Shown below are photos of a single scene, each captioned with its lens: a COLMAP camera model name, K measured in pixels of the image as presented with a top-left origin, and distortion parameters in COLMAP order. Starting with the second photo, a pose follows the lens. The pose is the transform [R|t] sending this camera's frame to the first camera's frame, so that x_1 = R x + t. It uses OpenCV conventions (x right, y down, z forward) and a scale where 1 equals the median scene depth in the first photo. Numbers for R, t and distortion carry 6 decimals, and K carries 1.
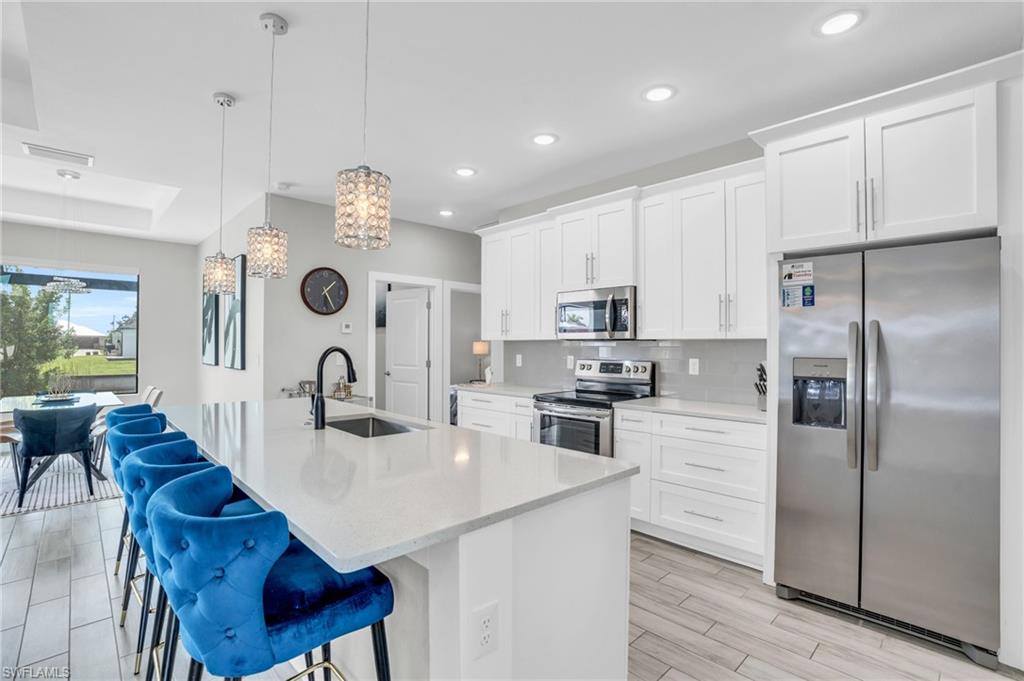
lens RADIAL K [[472.0, 0, 520.9], [0, 472.0, 342.0], [0, 0, 1]] dist [-0.043514, 0.006884]
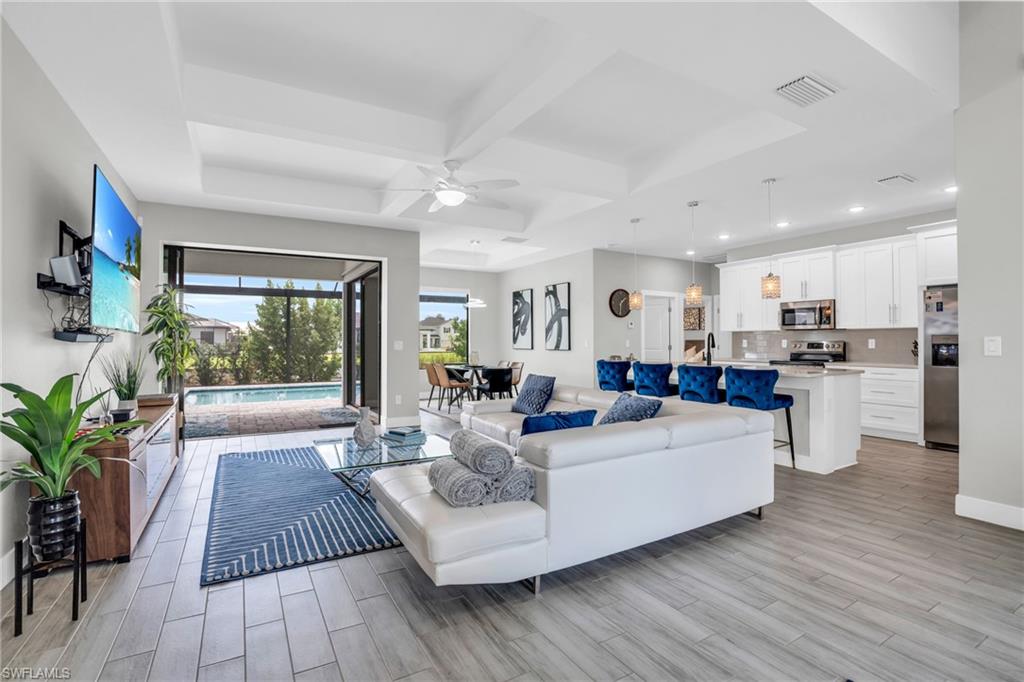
lens RADIAL K [[472.0, 0, 517.2], [0, 472.0, 336.8], [0, 0, 1]] dist [-0.043514, 0.006884]
pose [[0.972977, -0.009362, -0.230712, -0.518488], [0.008613, 0.999954, -0.004251, 0.021724], [0.230741, 0.002149, 0.973013, -0.978958]]
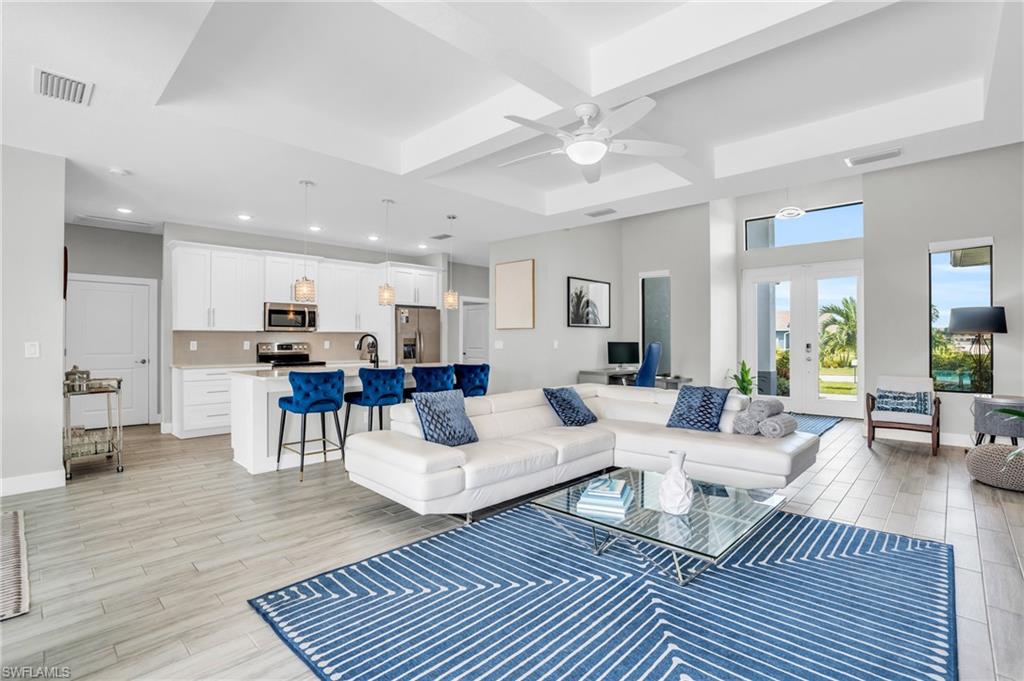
lens RADIAL K [[472.0, 0, 516.2], [0, 472.0, 339.1], [0, 0, 1]] dist [-0.043514, 0.006884]
pose [[-0.043363, -0.001750, 0.999058, -1.745039], [-0.004145, 0.999990, 0.001571, 0.019688], [-0.999051, -0.004073, -0.043370, 0.226697]]
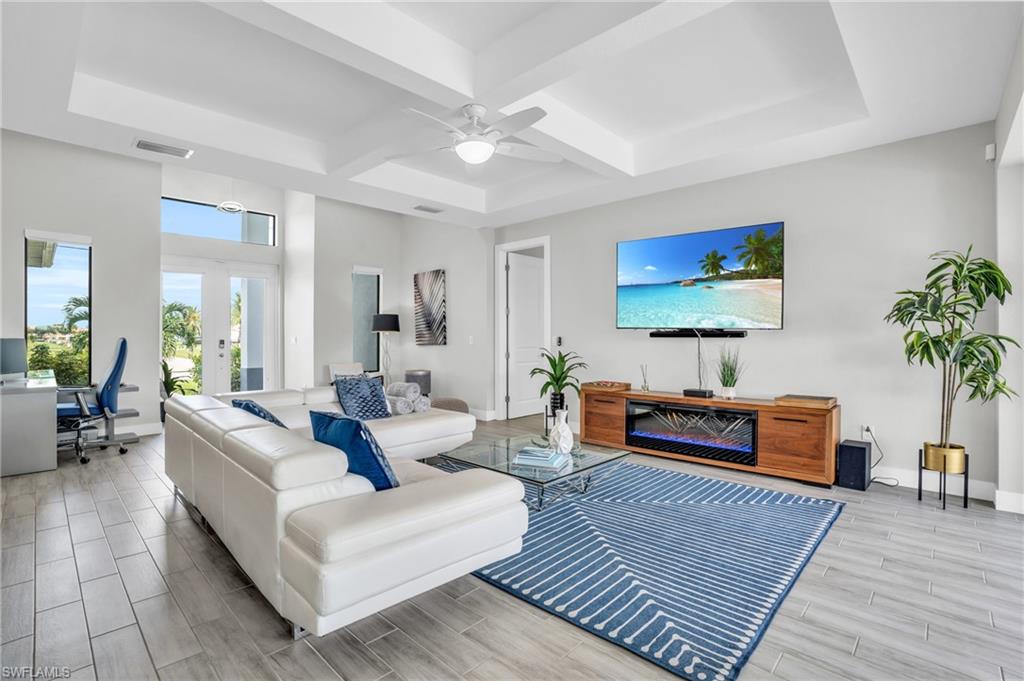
lens RADIAL K [[472.0, 0, 504.5], [0, 472.0, 337.8], [0, 0, 1]] dist [-0.043514, 0.006884]
pose [[-0.999817, -0.003533, -0.018798, -0.943060], [-0.003424, 0.999977, -0.005830, 0.036675], [0.018818, -0.005765, -0.999806, 0.947484]]
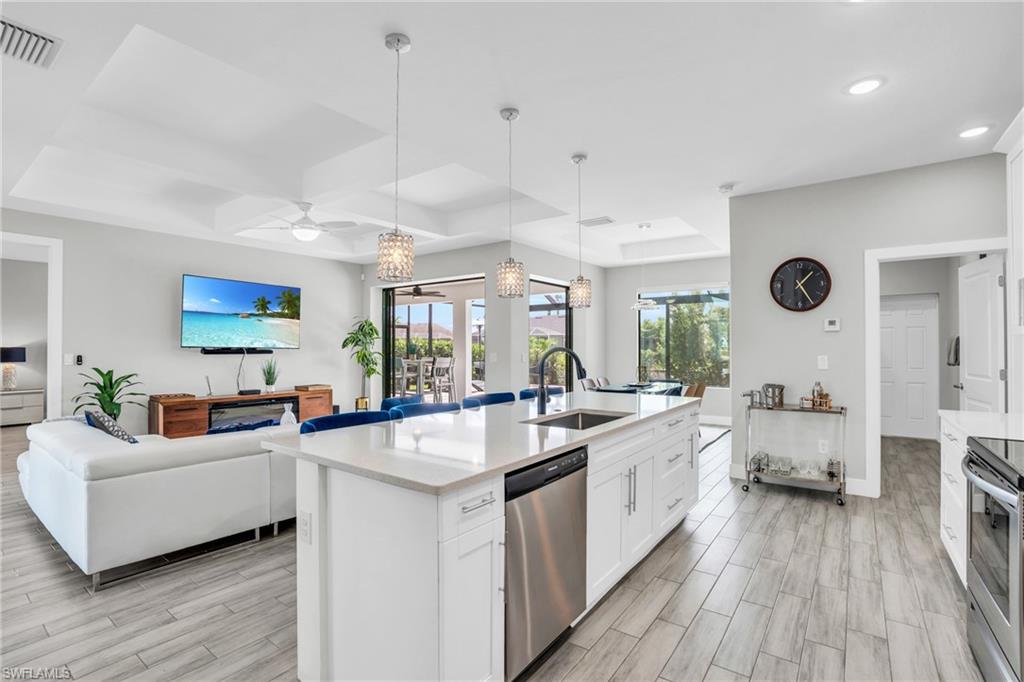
lens RADIAL K [[472.0, 0, 515.0], [0, 472.0, 340.0], [0, 0, 1]] dist [-0.043514, 0.006884]
pose [[0.161310, -0.014835, -0.986792, 0.470422], [0.006876, 0.999880, -0.013907, 0.005614], [0.986880, -0.004541, 0.161392, 0.434927]]
